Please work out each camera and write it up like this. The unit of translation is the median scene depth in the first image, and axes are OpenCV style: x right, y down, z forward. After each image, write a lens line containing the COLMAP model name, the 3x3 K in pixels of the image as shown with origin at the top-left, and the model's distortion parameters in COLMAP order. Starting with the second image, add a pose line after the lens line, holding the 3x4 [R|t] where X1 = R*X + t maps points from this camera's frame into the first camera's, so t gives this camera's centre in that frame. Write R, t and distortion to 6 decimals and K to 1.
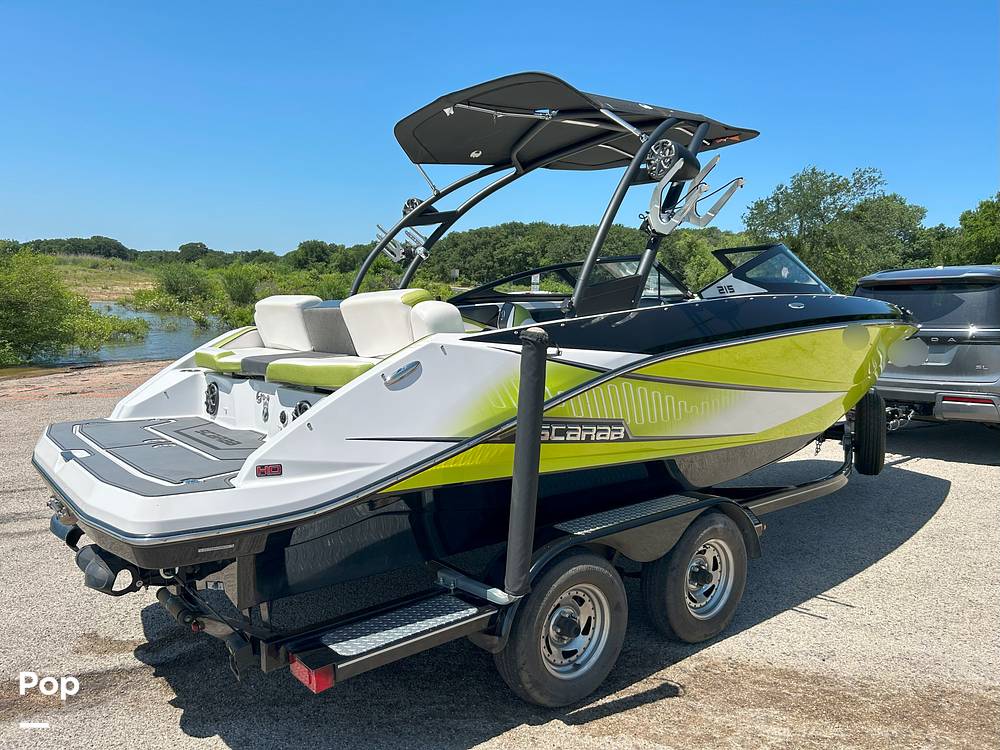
lens RADIAL K [[757.1, 0, 500.0], [0, 757.1, 375.0], [0, 0, 1]] dist [0.055854, -0.058219]
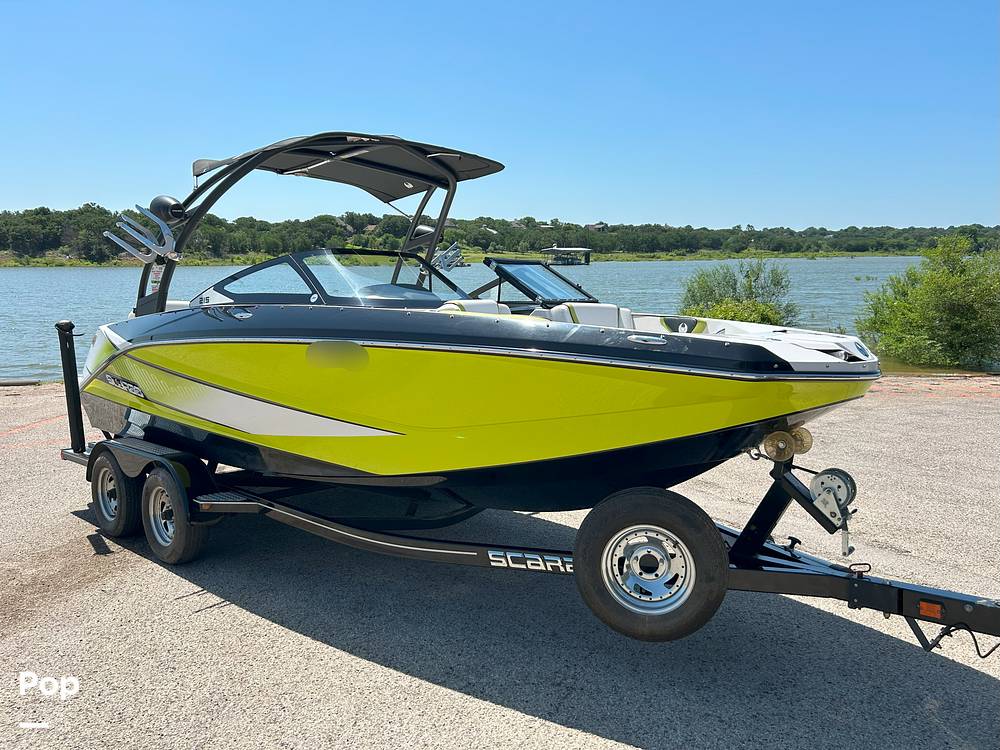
lens RADIAL K [[757.1, 0, 500.0], [0, 757.1, 375.0], [0, 0, 1]] dist [0.055854, -0.058219]
pose [[0.144135, 0.097453, -0.984748, 1.484342], [-0.097707, 0.991678, 0.083837, -0.133713], [0.984722, 0.084133, 0.152457, 1.215291]]
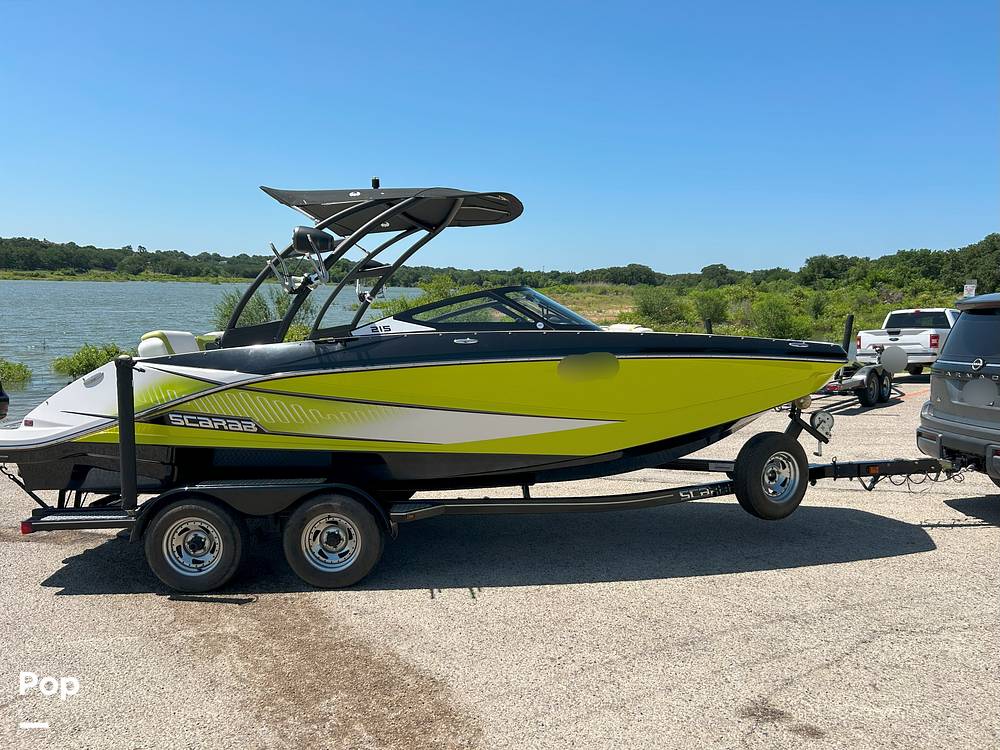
lens RADIAL K [[757.1, 0, 500.0], [0, 757.1, 375.0], [0, 0, 1]] dist [0.055854, -0.058219]
pose [[0.785789, 0.036261, -0.617431, 1.195179], [-0.050731, 0.998695, -0.005913, -0.033653], [0.616411, 0.035970, 0.786603, 0.098175]]
